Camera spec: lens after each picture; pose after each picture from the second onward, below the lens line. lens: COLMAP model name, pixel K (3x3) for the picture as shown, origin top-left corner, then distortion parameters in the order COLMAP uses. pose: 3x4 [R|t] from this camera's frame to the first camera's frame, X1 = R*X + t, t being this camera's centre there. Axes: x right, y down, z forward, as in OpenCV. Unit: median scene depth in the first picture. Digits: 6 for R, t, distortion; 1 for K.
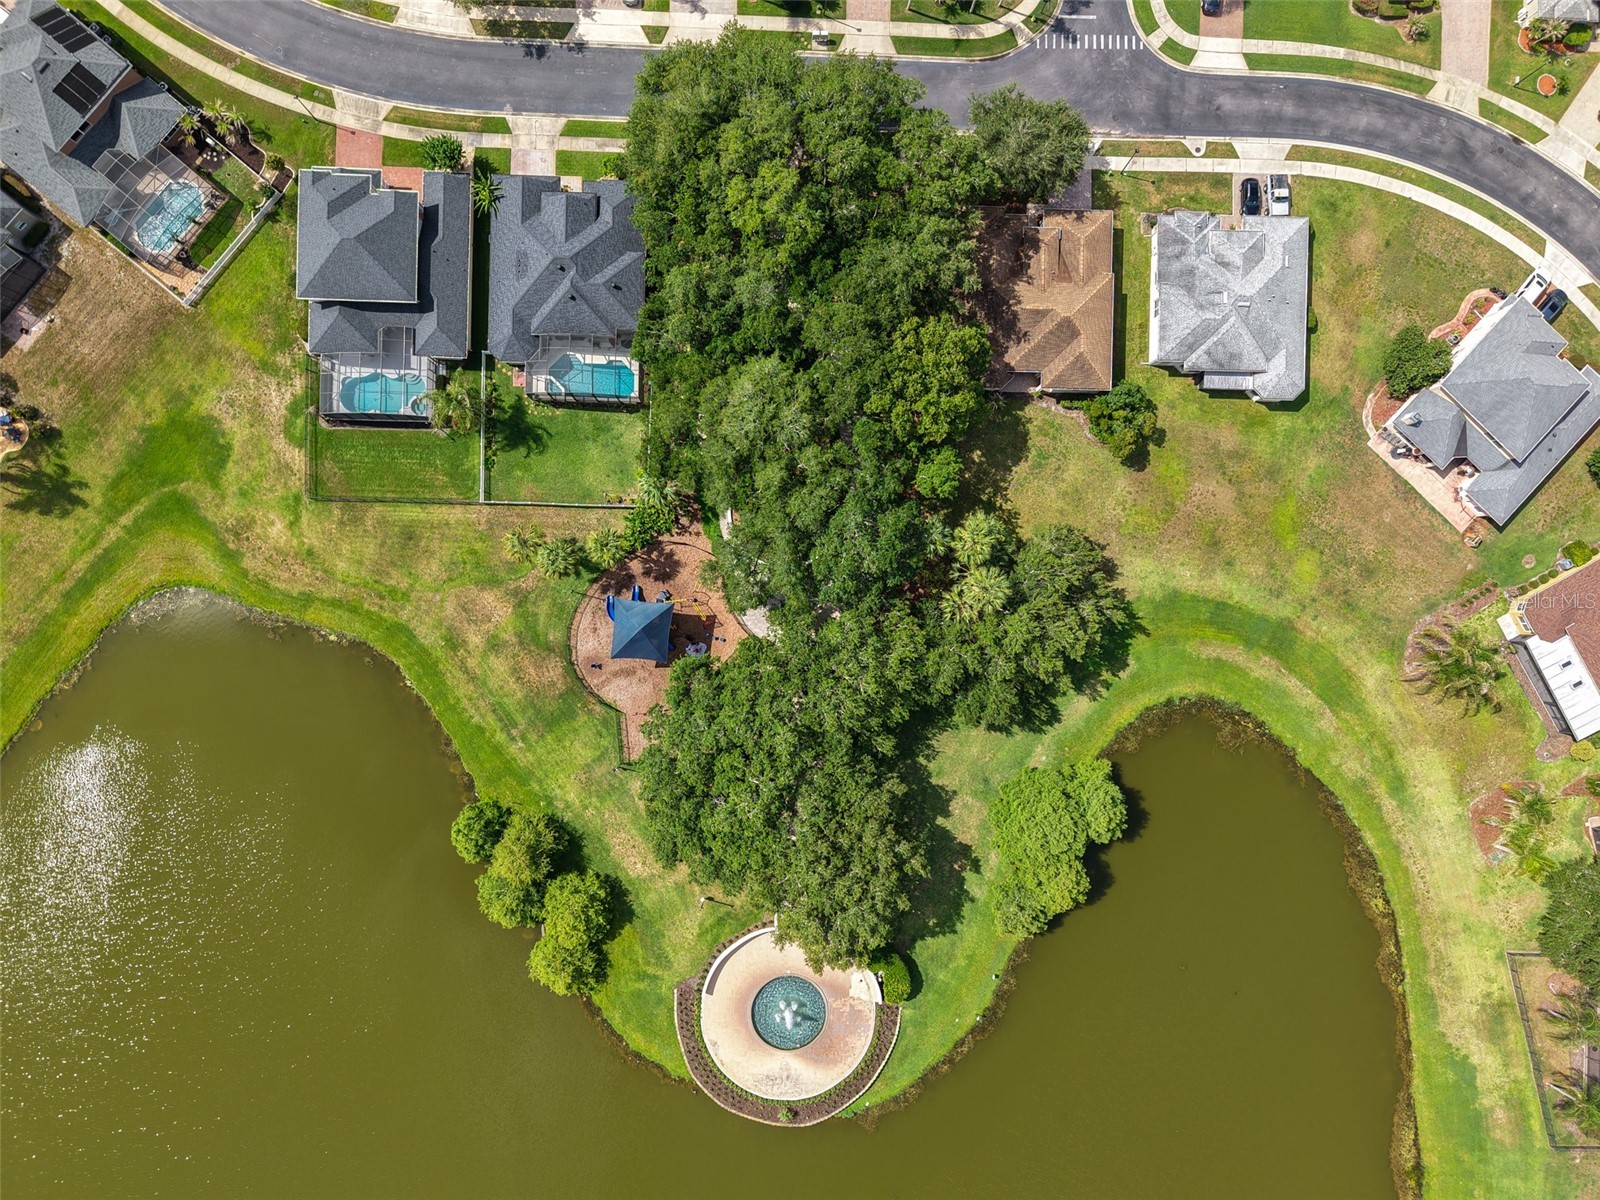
lens RADIAL K [[1078.9, 0, 799.3], [0, 1078.9, 597.9], [0, 0, 1]] dist [0.029597, -0.033580]
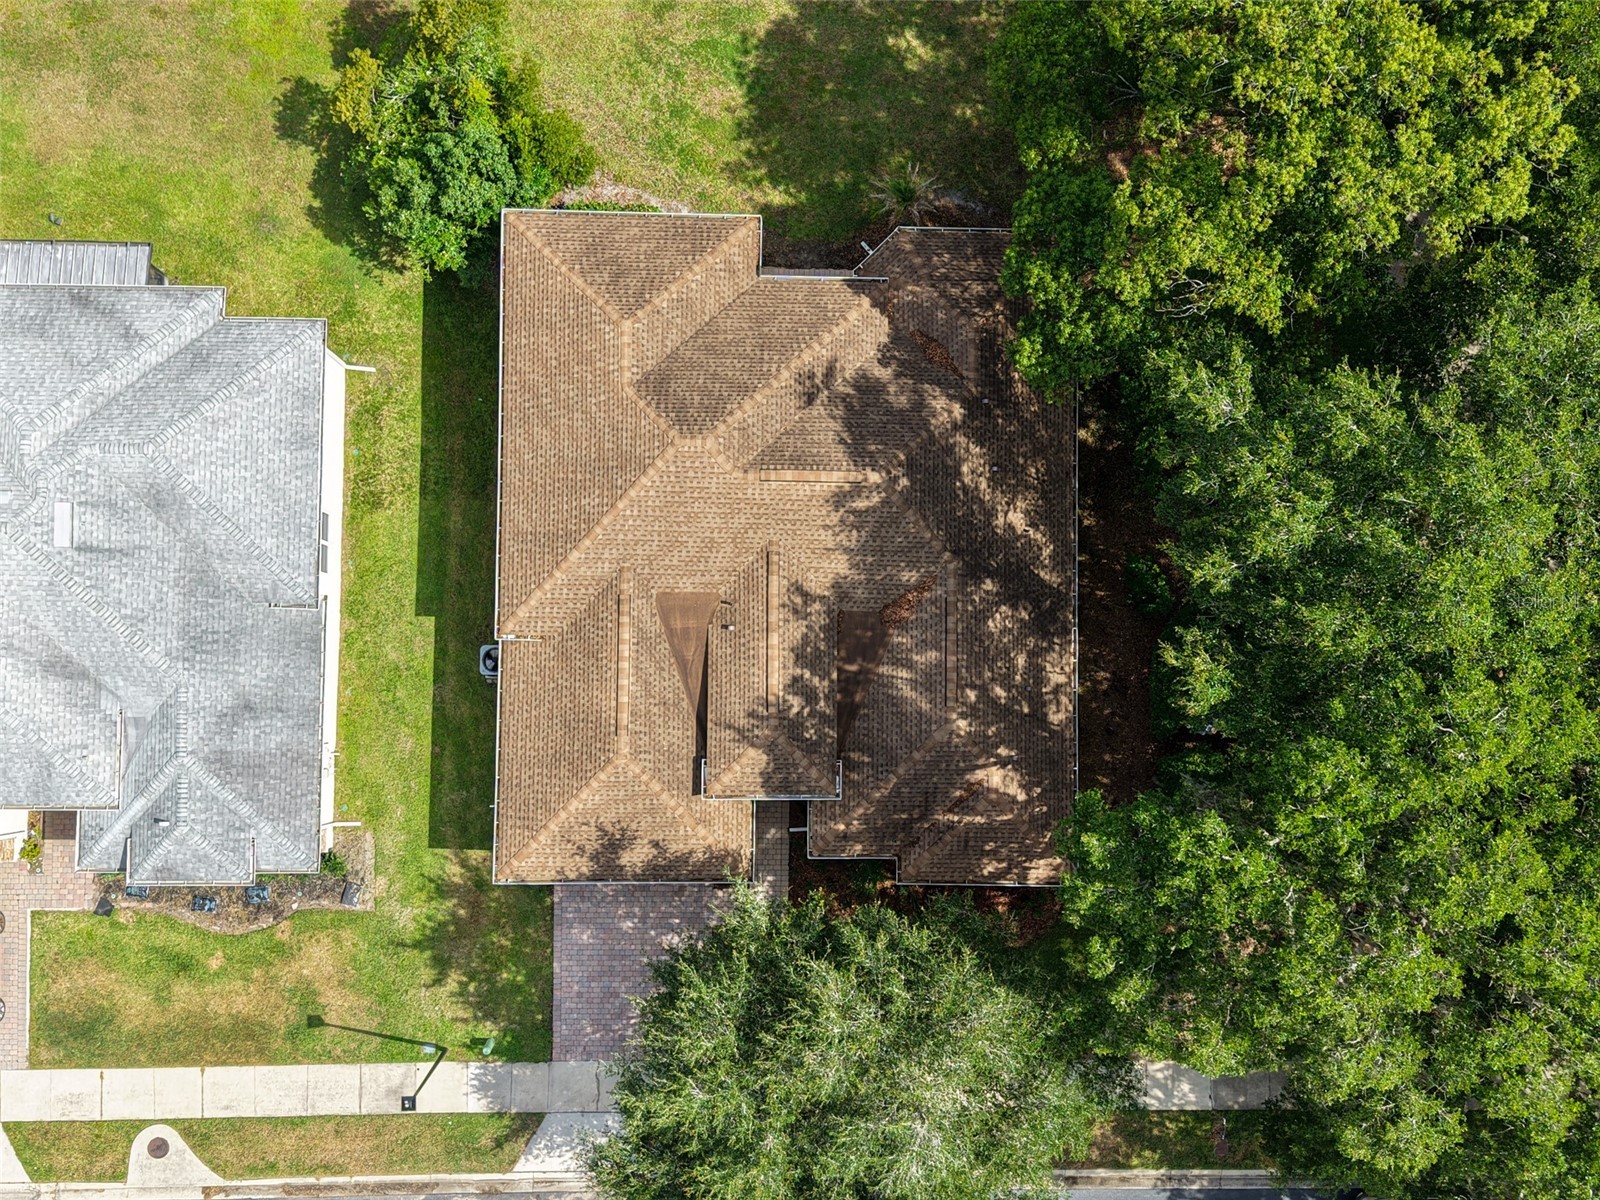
lens RADIAL K [[1078.9, 0, 799.3], [0, 1078.9, 595.9], [0, 0, 1]] dist [0.029597, -0.033580]
pose [[-0.998527, 0.025781, -0.047733, 0.215752], [-0.029358, -0.996690, 0.075806, -0.299746], [-0.045621, 0.077096, 0.995979, 0.710673]]
